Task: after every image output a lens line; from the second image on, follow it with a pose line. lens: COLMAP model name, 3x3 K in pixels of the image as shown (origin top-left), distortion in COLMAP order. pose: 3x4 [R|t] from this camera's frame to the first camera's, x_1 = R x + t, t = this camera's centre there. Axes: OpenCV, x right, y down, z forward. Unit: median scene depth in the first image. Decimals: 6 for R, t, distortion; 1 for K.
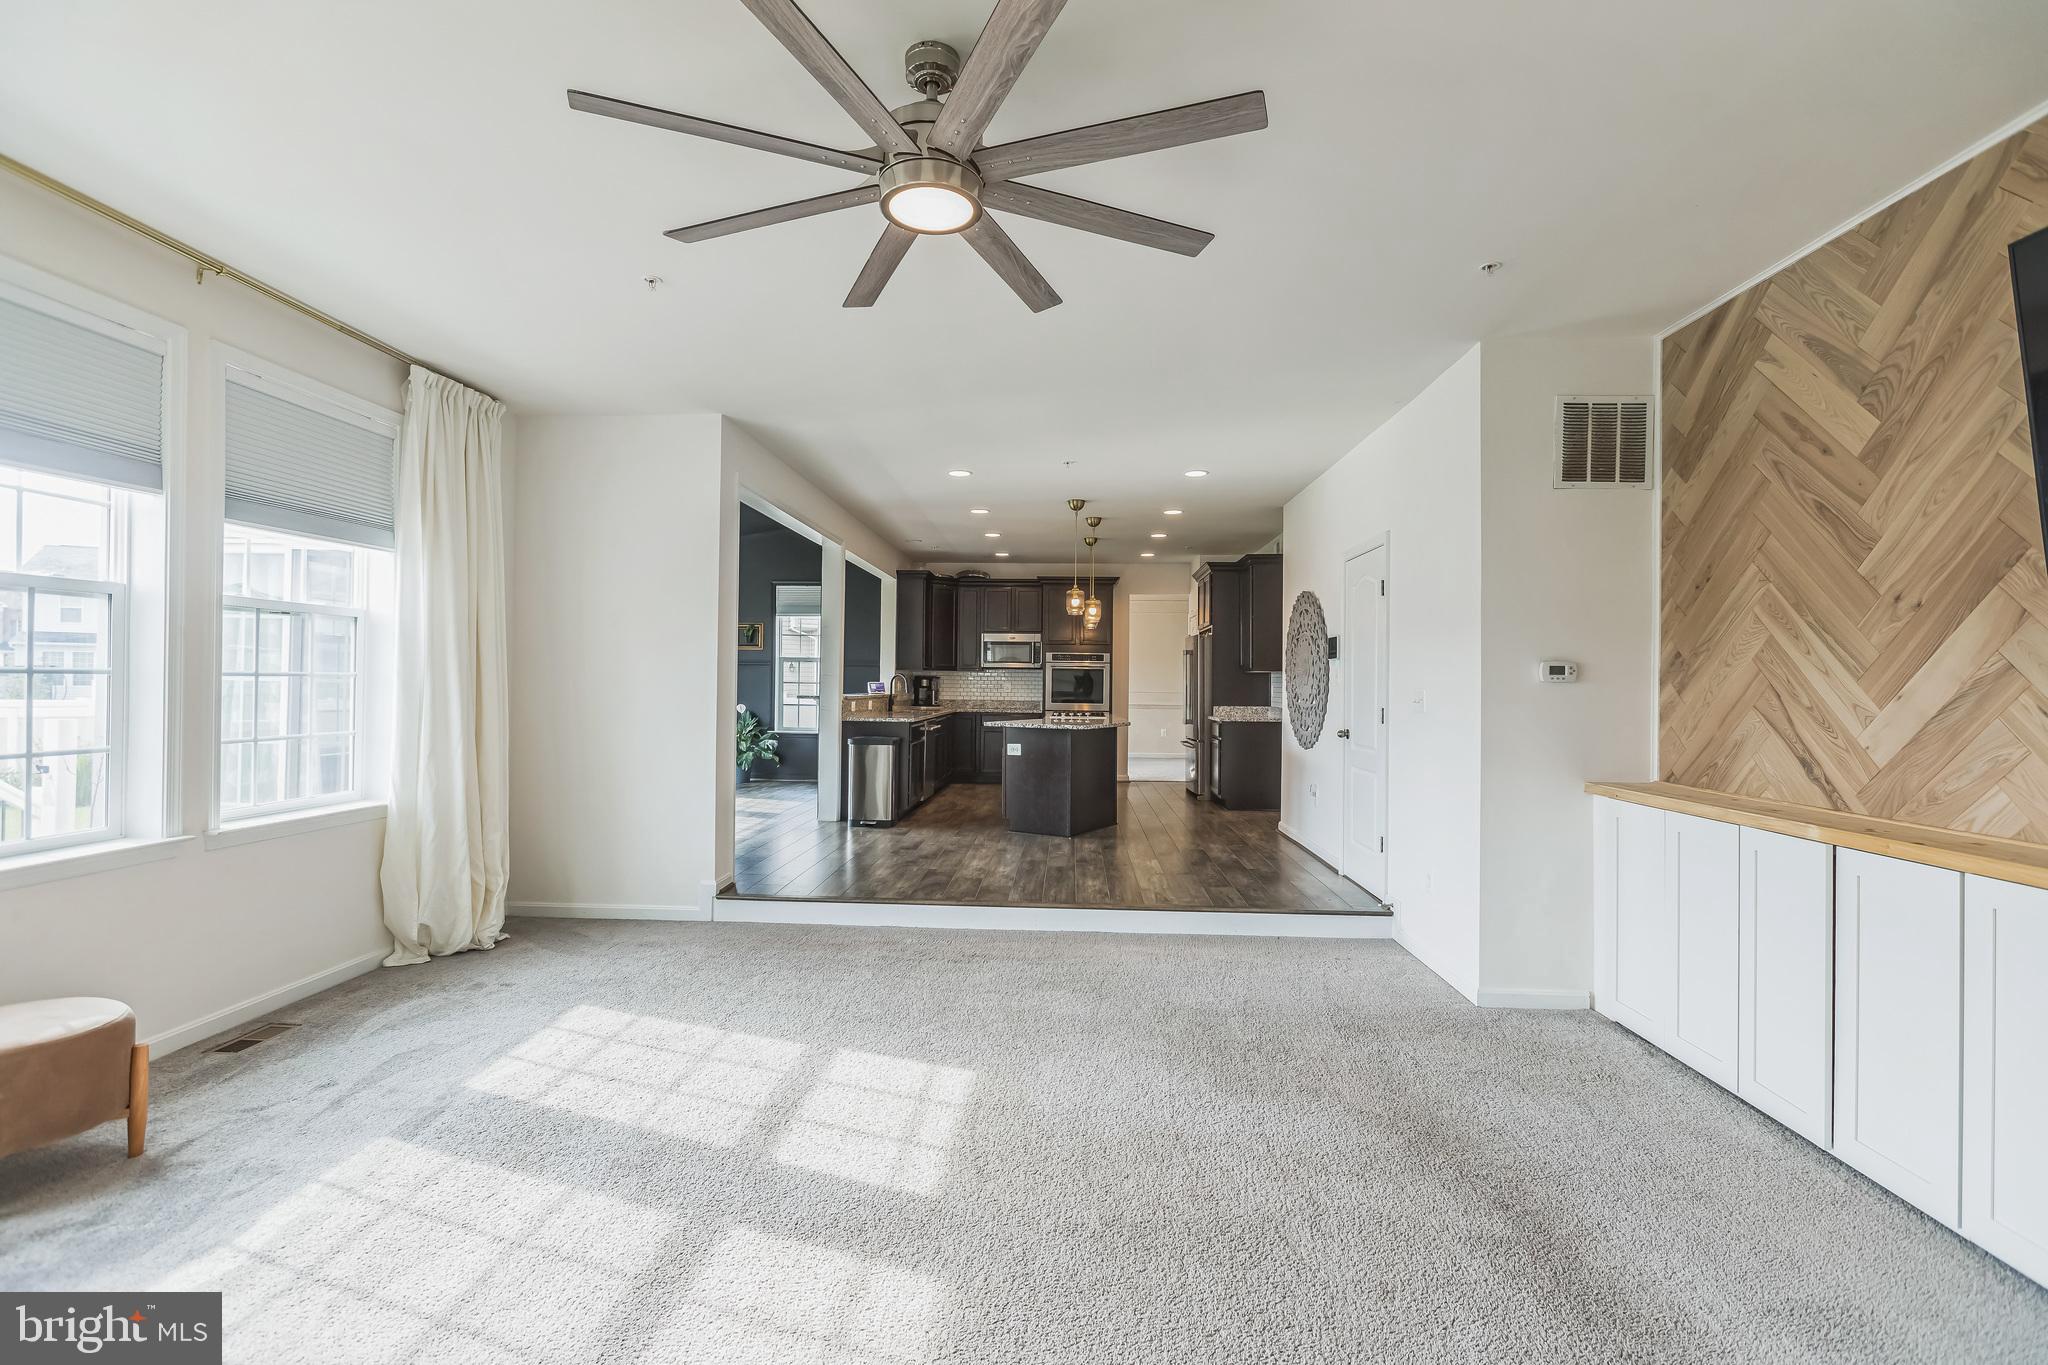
lens RADIAL K [[924.9, 0, 1021.2], [0, 924.9, 680.8], [0, 0, 1]] dist [0.005130, -0.002334]
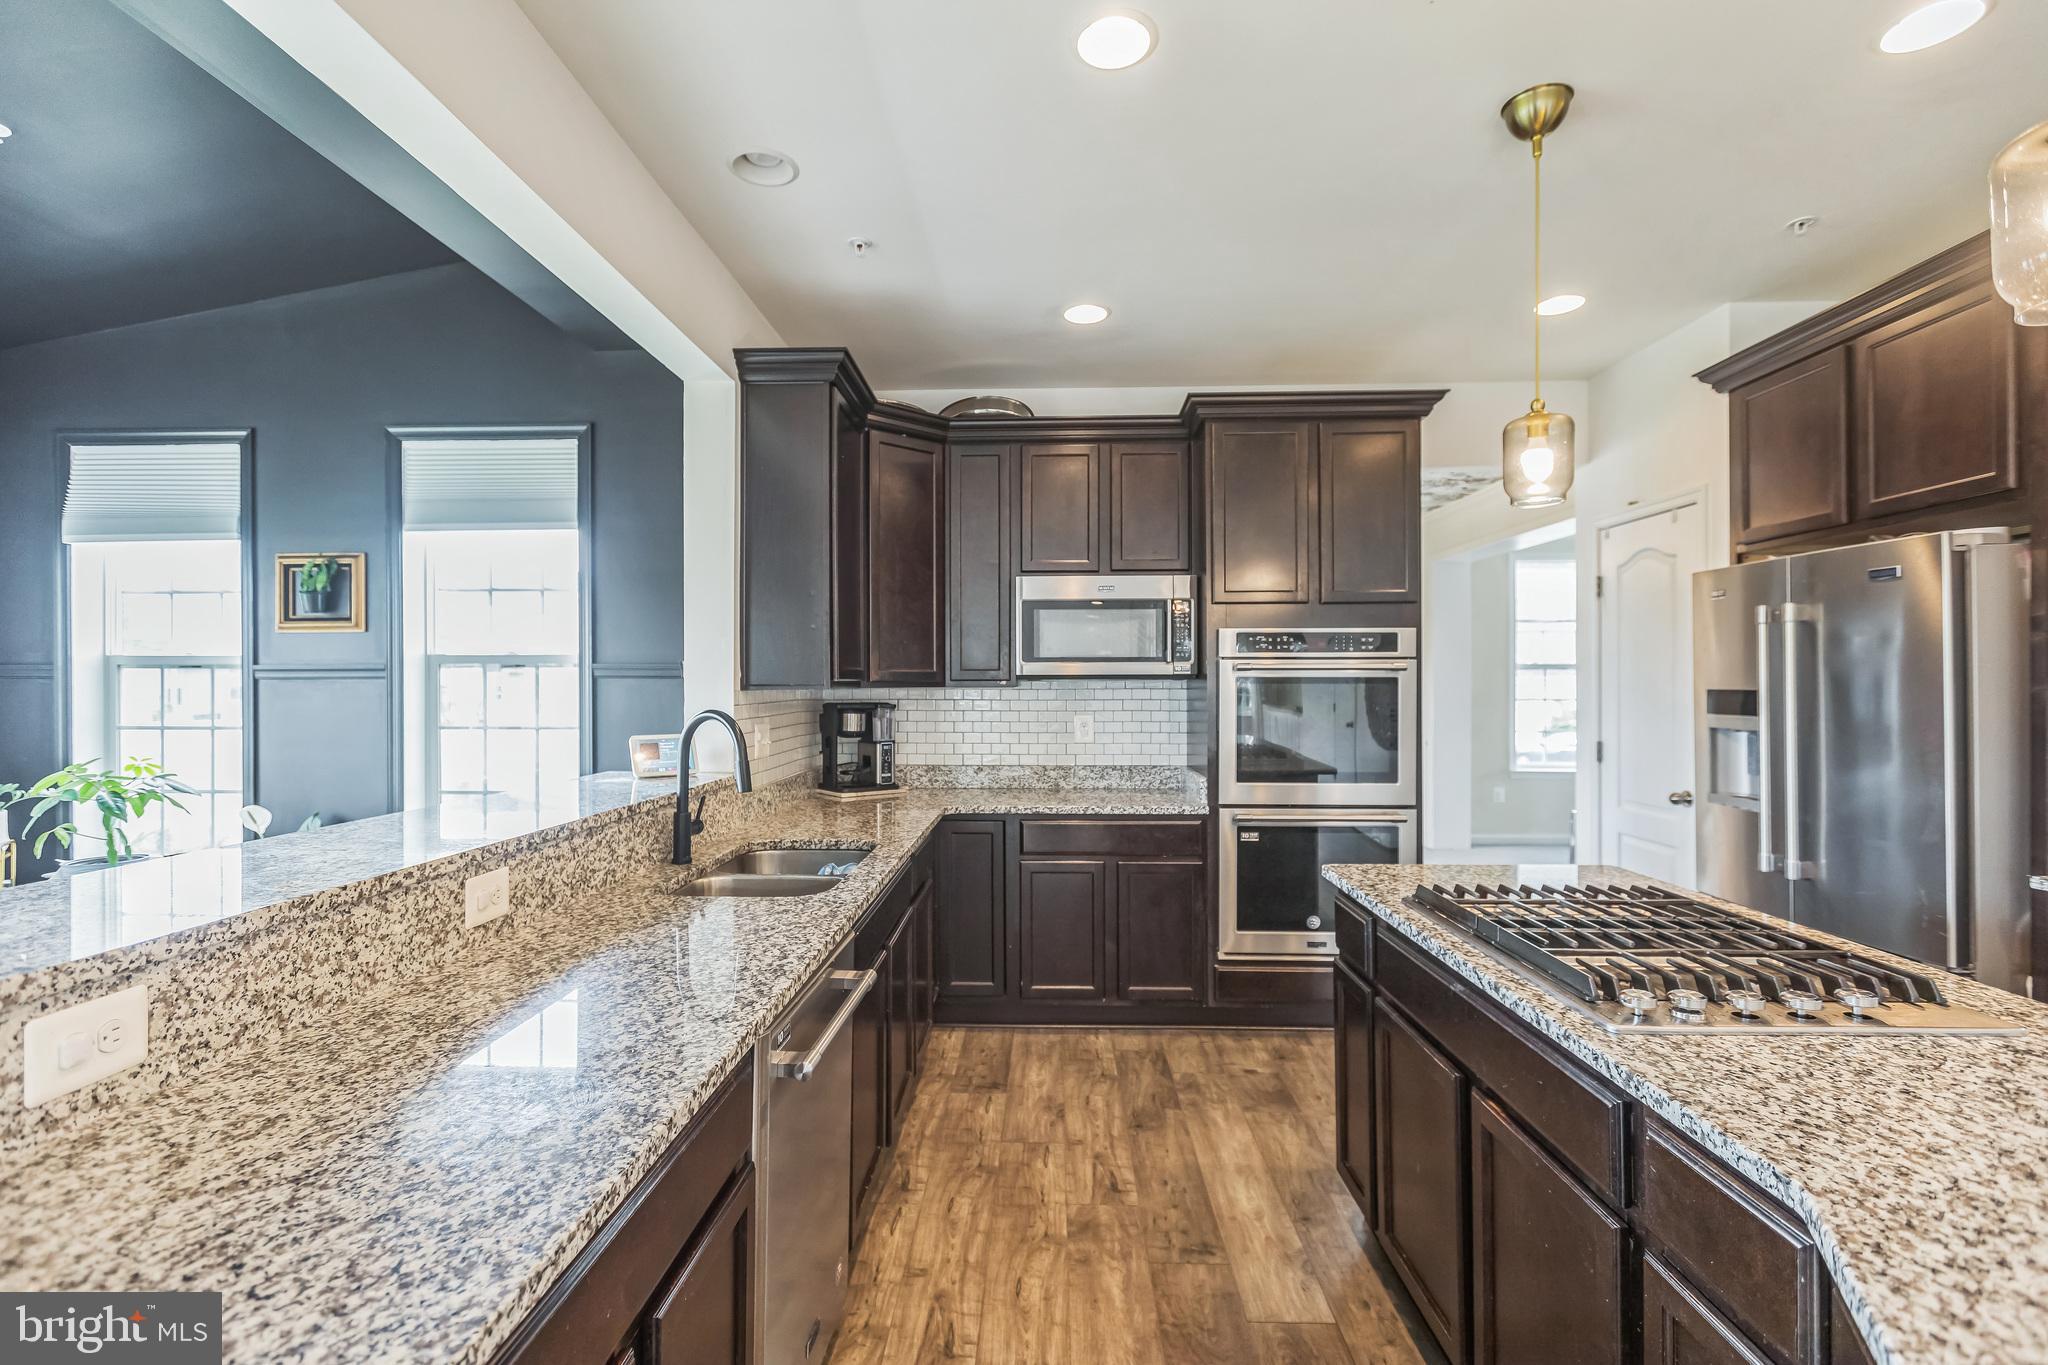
lens RADIAL K [[924.9, 0, 1029.7], [0, 924.9, 683.5], [0, 0, 1]] dist [0.005130, -0.002334]
pose [[0.999547, -0.013861, 0.026717, -0.122530], [0.013782, 0.999900, 0.003167, -0.033033], [-0.026758, -0.002797, 0.999638, 1.707091]]
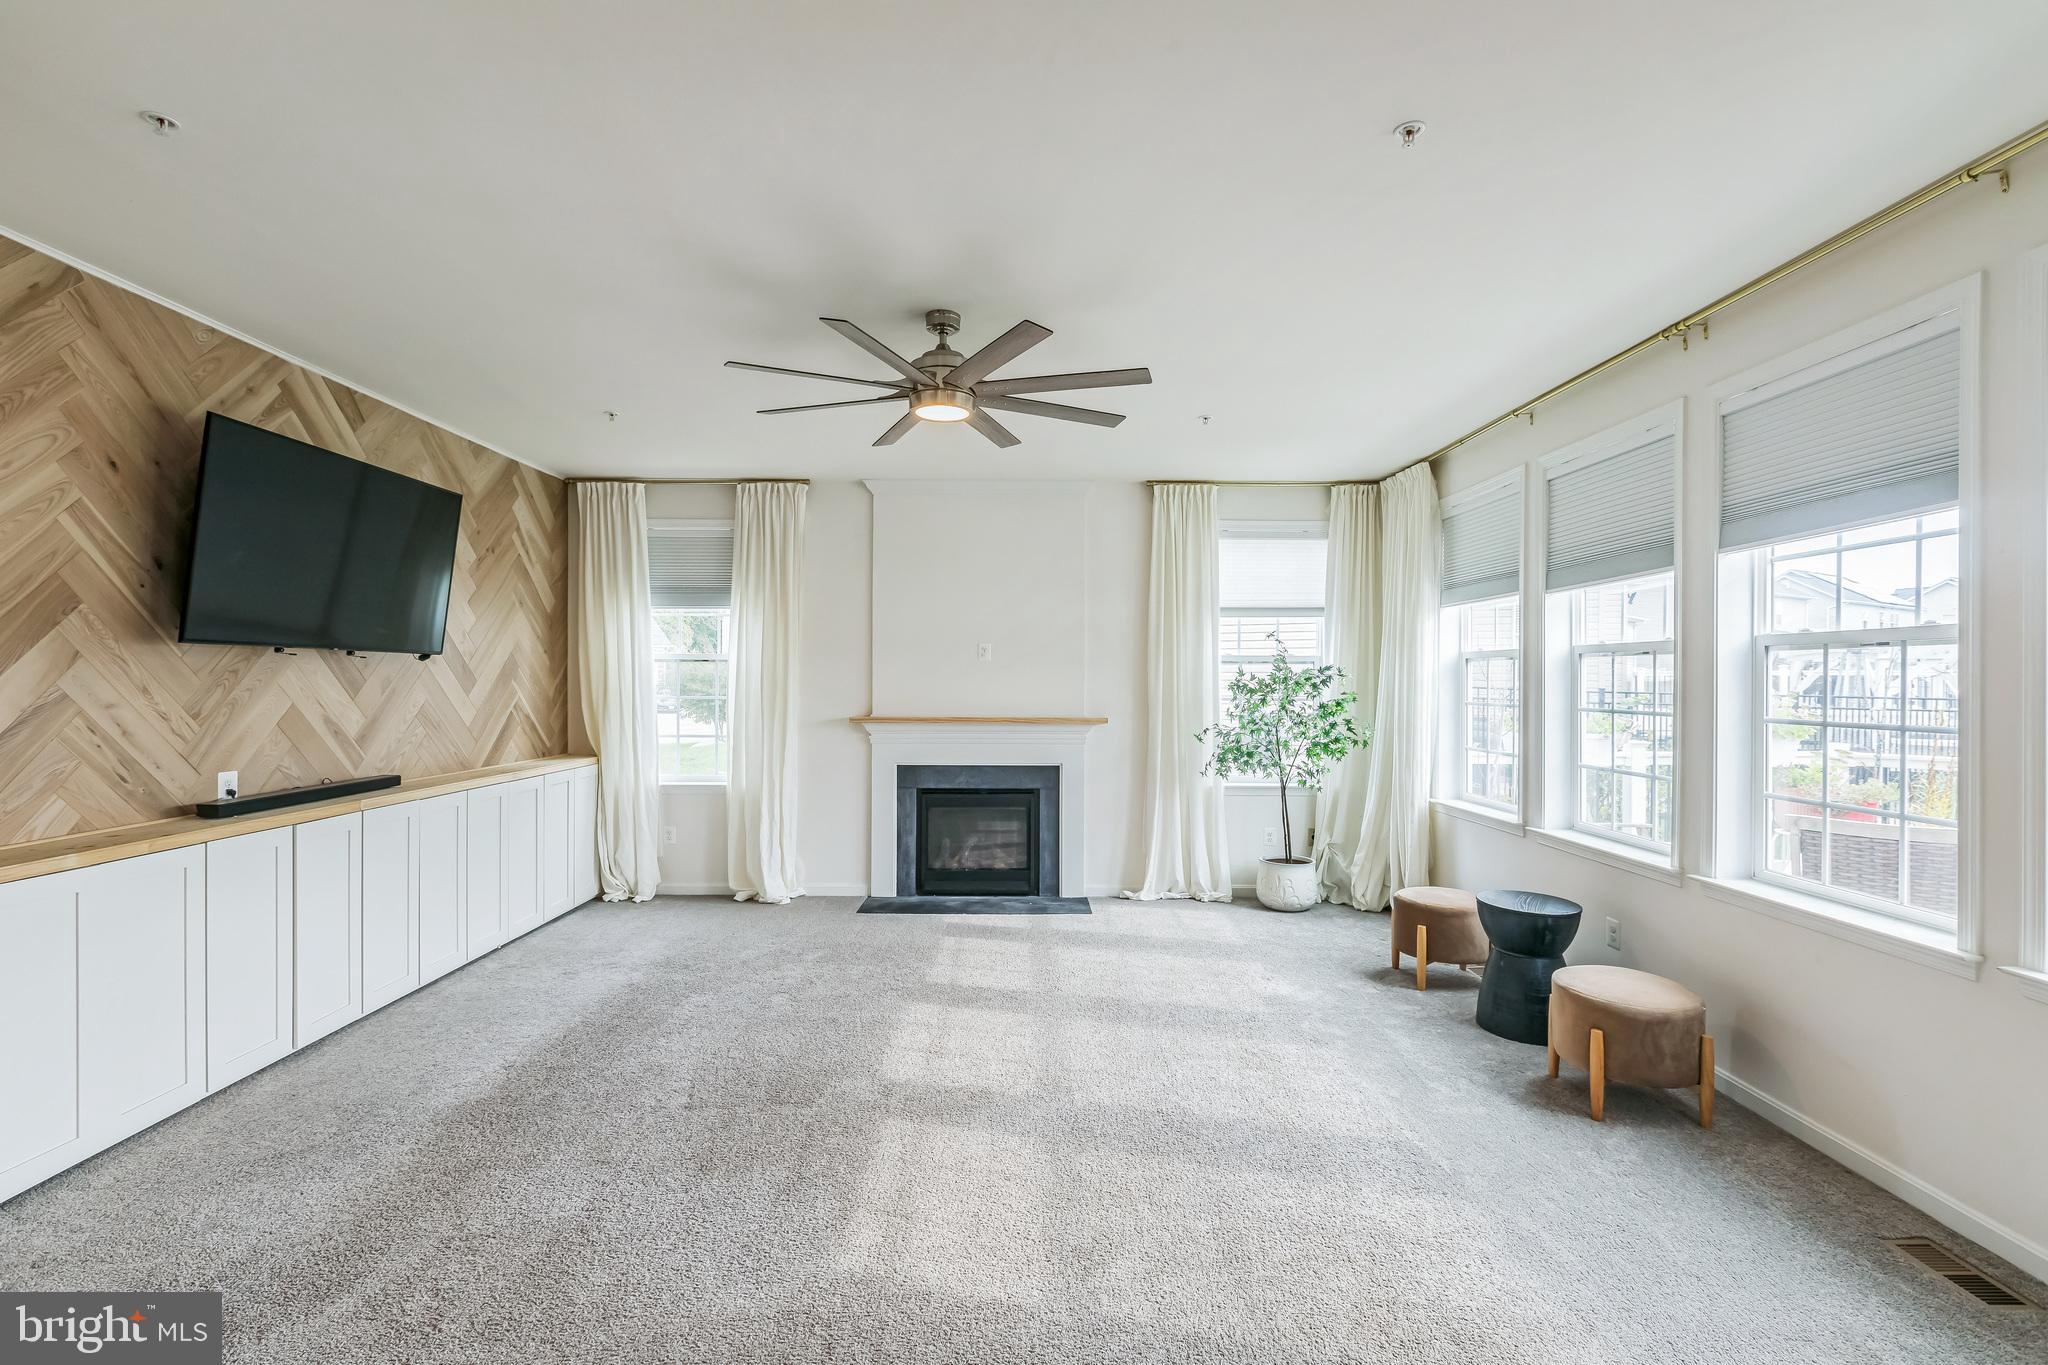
lens RADIAL K [[924.9, 0, 1012.9], [0, 924.9, 687.2], [0, 0, 1]] dist [0.005130, -0.002334]
pose [[-0.998644, -0.014824, -0.049902, -0.074117], [-0.015202, 0.999858, 0.007211, -0.031927], [0.049788, 0.007960, -0.998728, 1.321370]]
